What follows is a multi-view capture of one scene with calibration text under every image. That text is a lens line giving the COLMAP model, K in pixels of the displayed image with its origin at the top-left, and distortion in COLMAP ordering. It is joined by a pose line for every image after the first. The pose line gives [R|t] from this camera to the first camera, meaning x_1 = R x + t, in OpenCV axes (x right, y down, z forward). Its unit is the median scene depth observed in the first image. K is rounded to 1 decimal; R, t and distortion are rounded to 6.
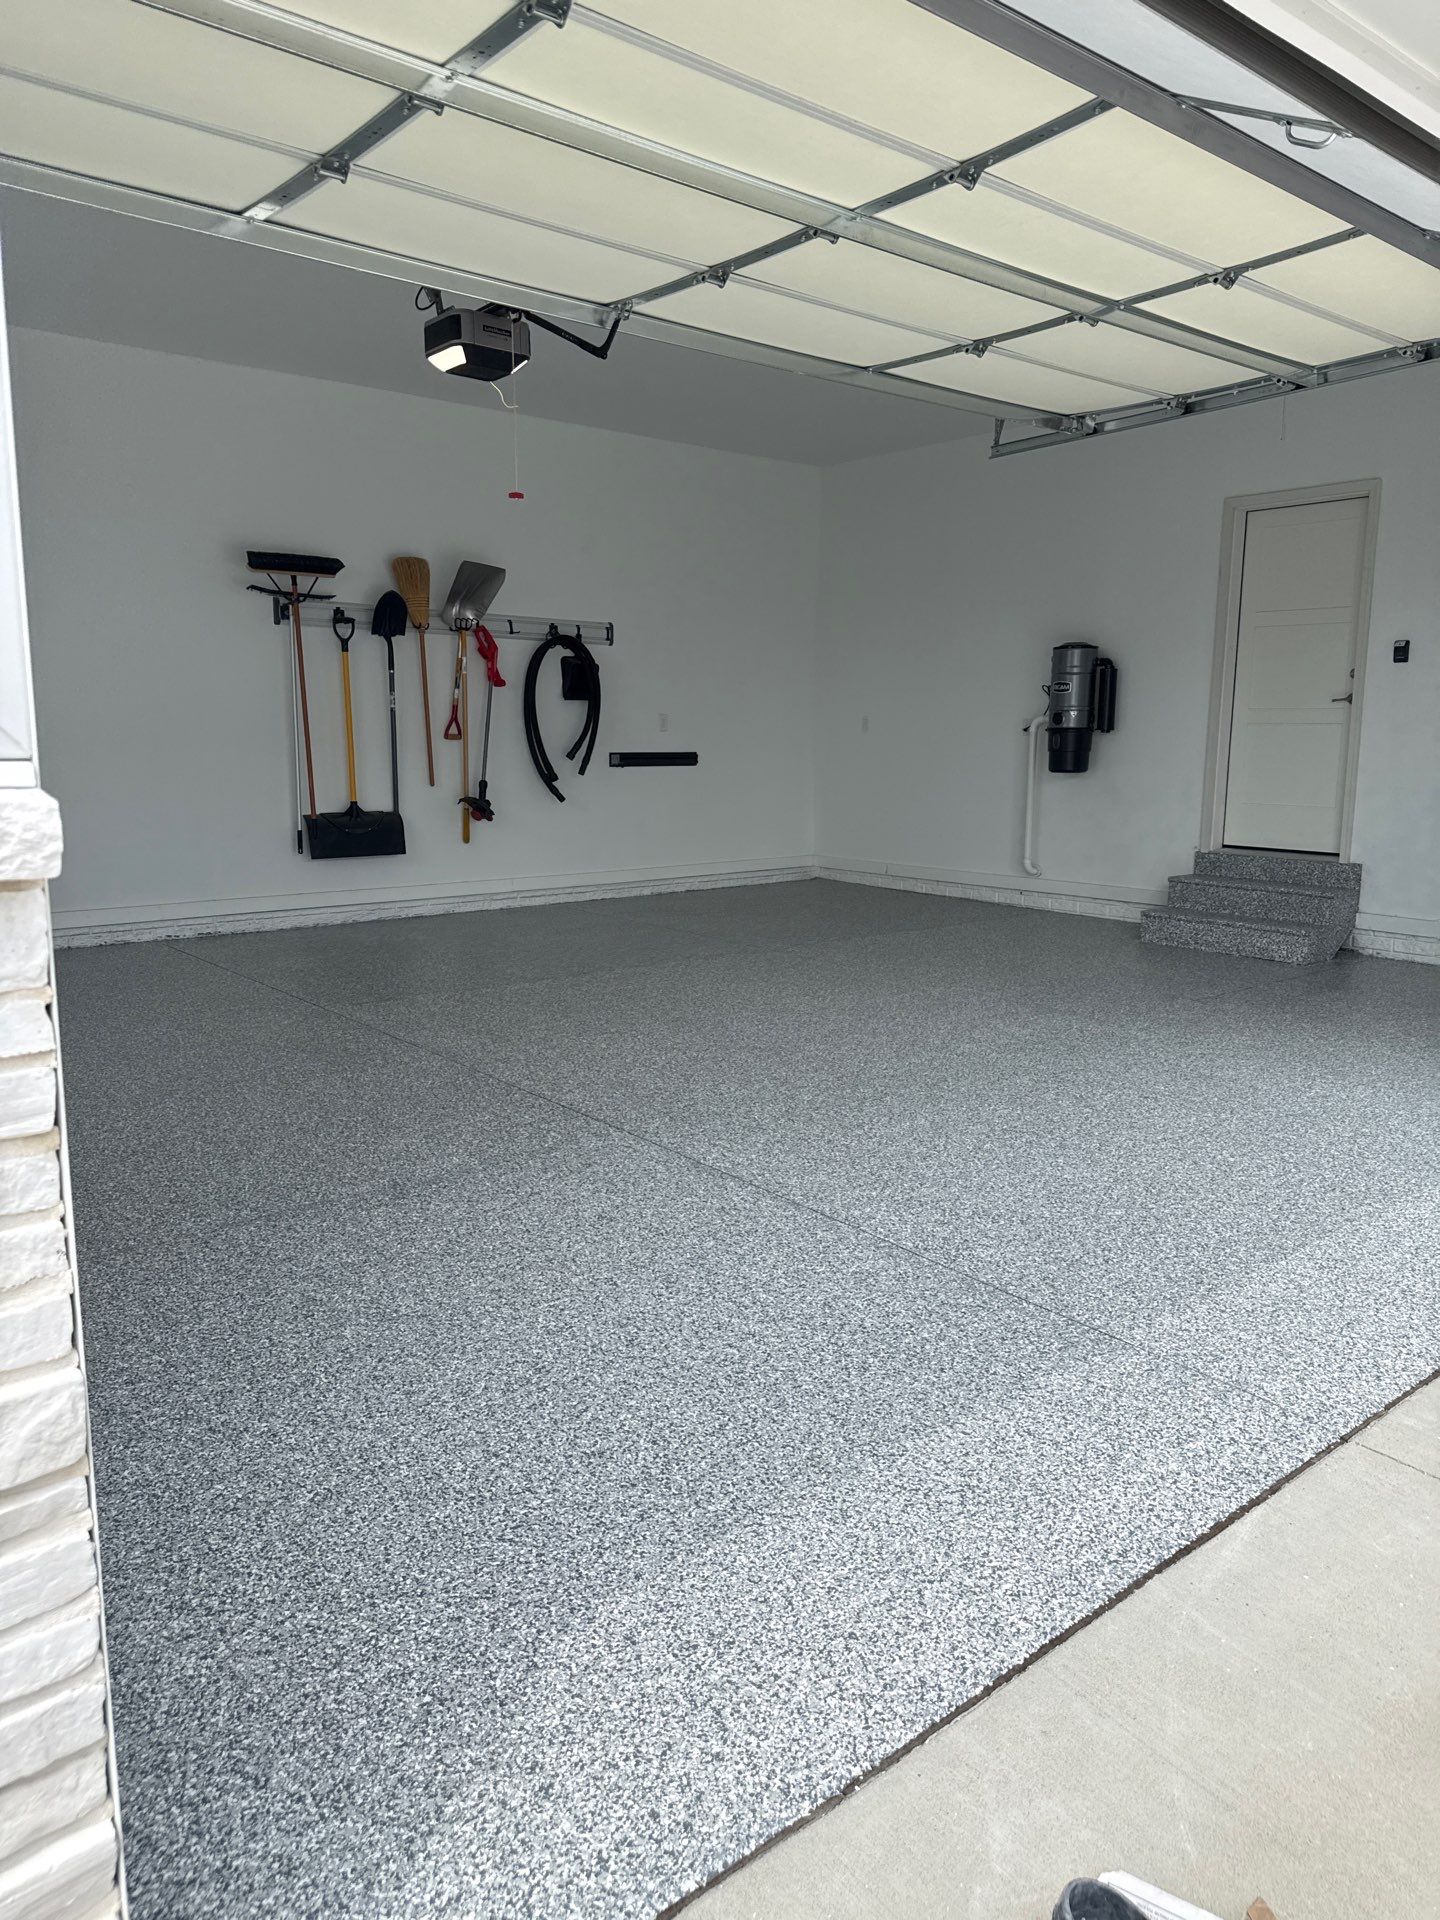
lens RADIAL K [[1365.3, 0, 726.9], [0, 1365.3, 958.8], [0, 0, 1]] dist [0.076640, -0.072243]
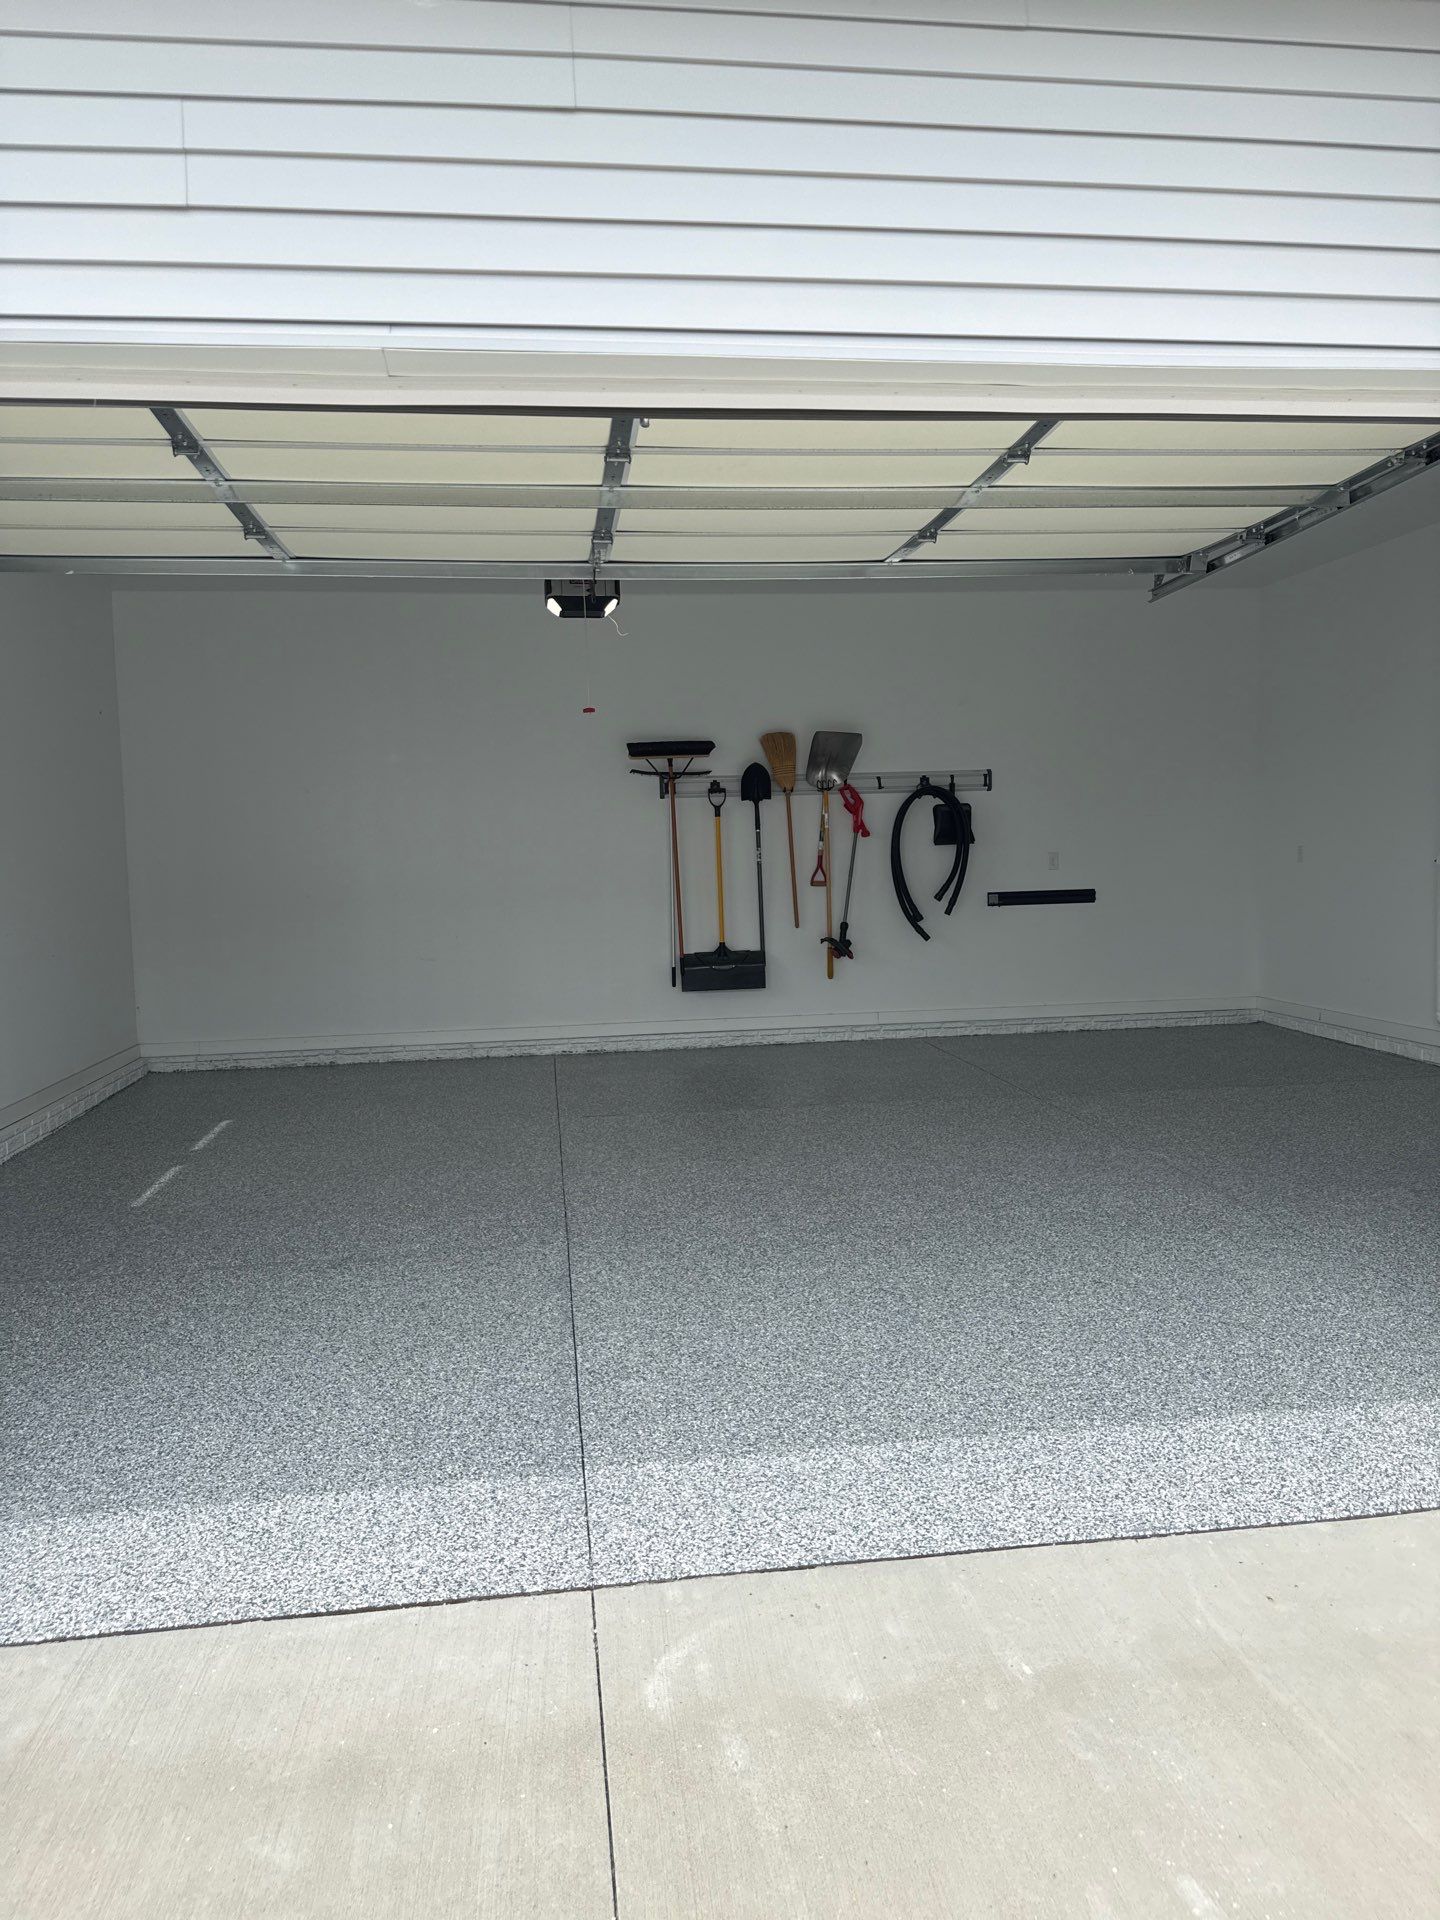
lens RADIAL K [[1365.3, 0, 688.3], [0, 1365.3, 922.8], [0, 0, 1]] dist [0.076640, -0.072243]
pose [[0.826047, -0.003588, -0.563590, 0.337639], [-0.059612, 0.993814, -0.093699, -0.020122], [0.560440, 0.110997, 0.820723, 0.034097]]
